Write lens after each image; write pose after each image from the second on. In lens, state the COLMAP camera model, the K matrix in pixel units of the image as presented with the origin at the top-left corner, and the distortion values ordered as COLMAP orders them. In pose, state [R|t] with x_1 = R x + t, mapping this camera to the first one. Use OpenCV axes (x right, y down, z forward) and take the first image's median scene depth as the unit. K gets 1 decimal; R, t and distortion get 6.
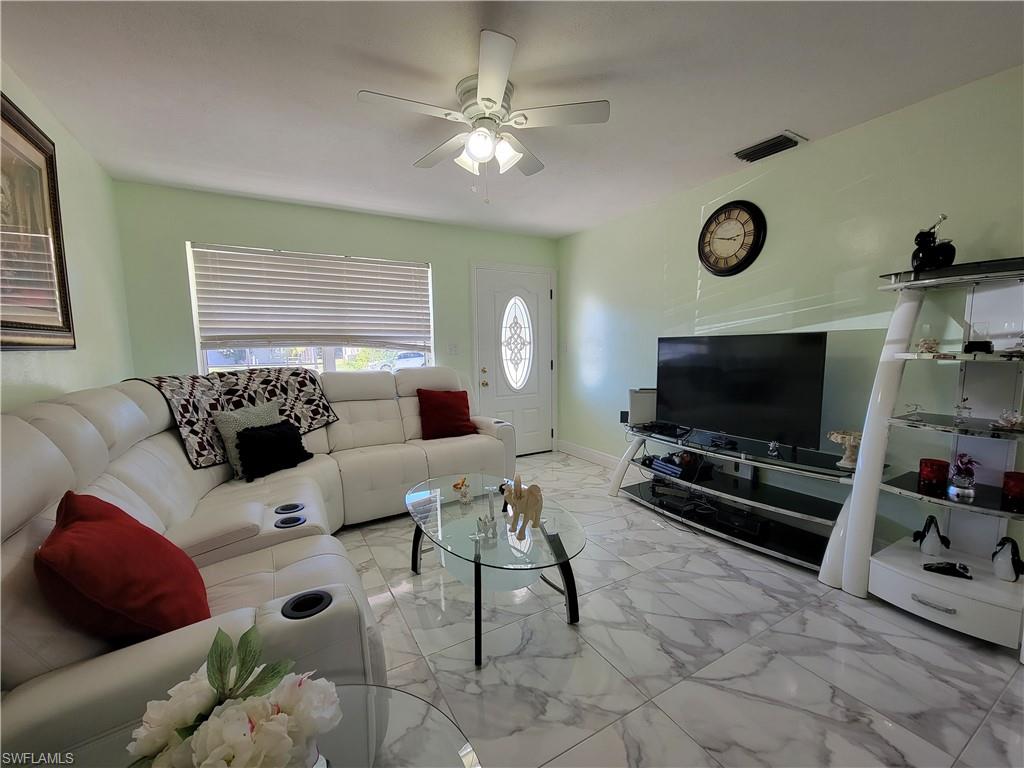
lens RADIAL K [[419.5, 0, 510.4], [0, 419.5, 391.3], [0, 0, 1]] dist [-0.003010, -0.001320]
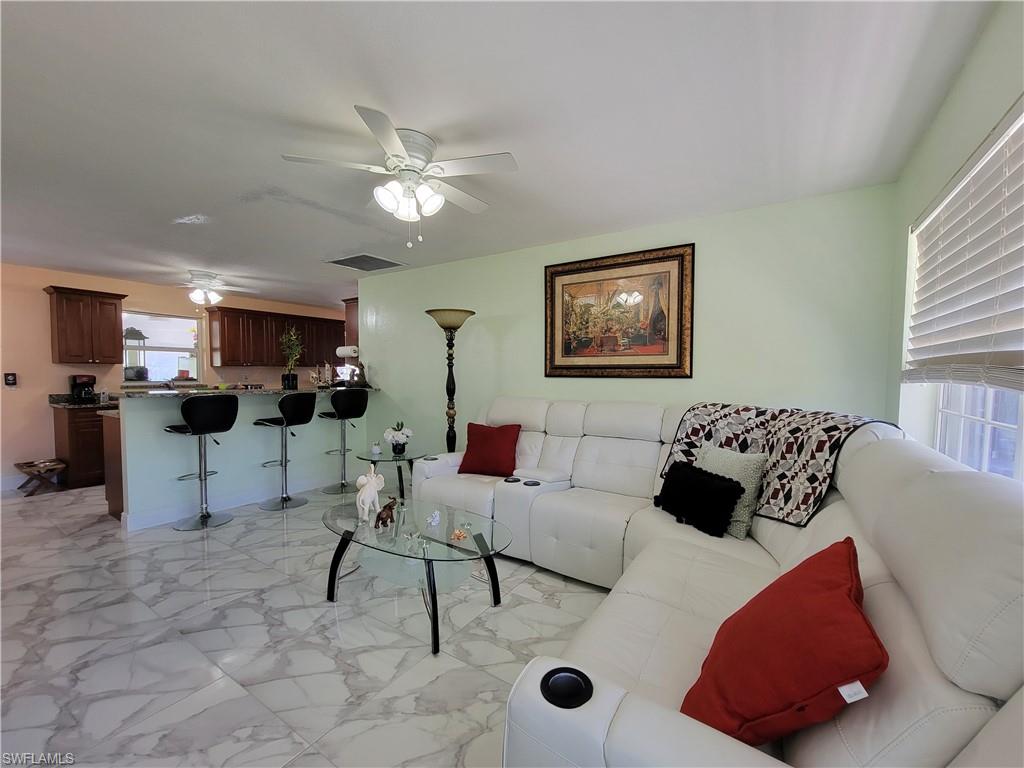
lens RADIAL K [[419.5, 0, 514.7], [0, 419.5, 390.4], [0, 0, 1]] dist [-0.003010, -0.001320]
pose [[-0.887538, 0.029016, -0.459820, 0.125923], [-0.041201, 0.989018, 0.141936, -0.153161], [0.458888, 0.144919, -0.876596, 1.276608]]
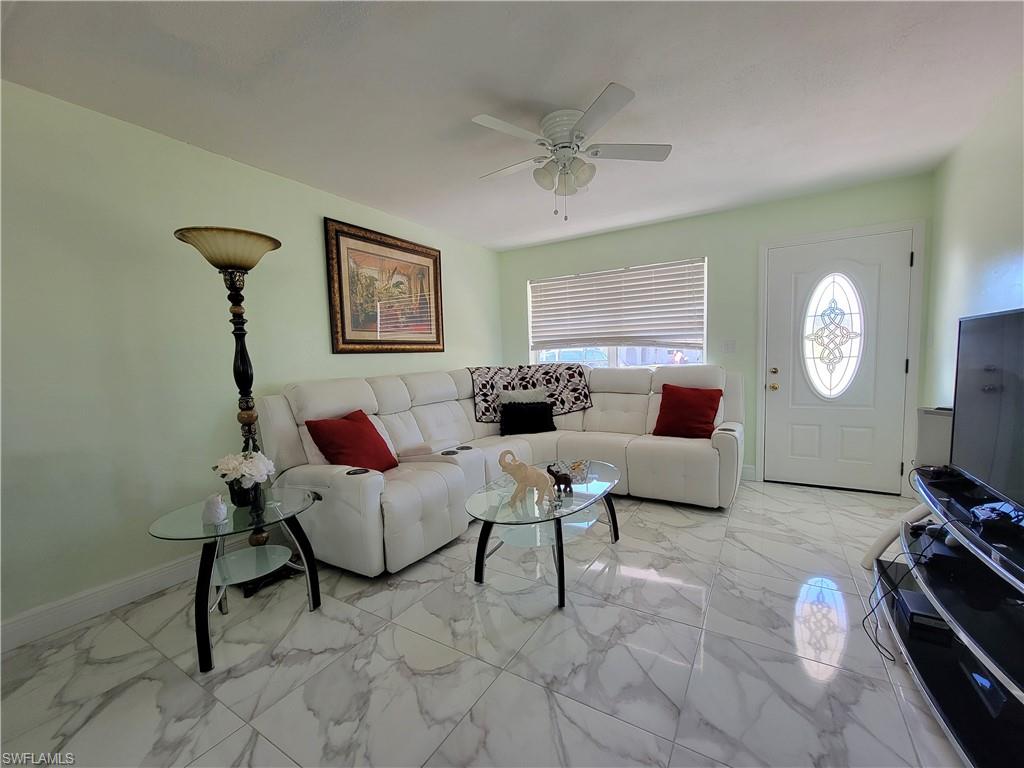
lens RADIAL K [[419.5, 0, 514.1], [0, 419.5, 387.8], [0, 0, 1]] dist [-0.003010, -0.001320]
pose [[0.485403, 0.063525, -0.871979, 0.550317], [-0.067721, 0.997092, 0.034942, -0.014133], [0.871664, 0.042090, 0.488294, 0.204034]]
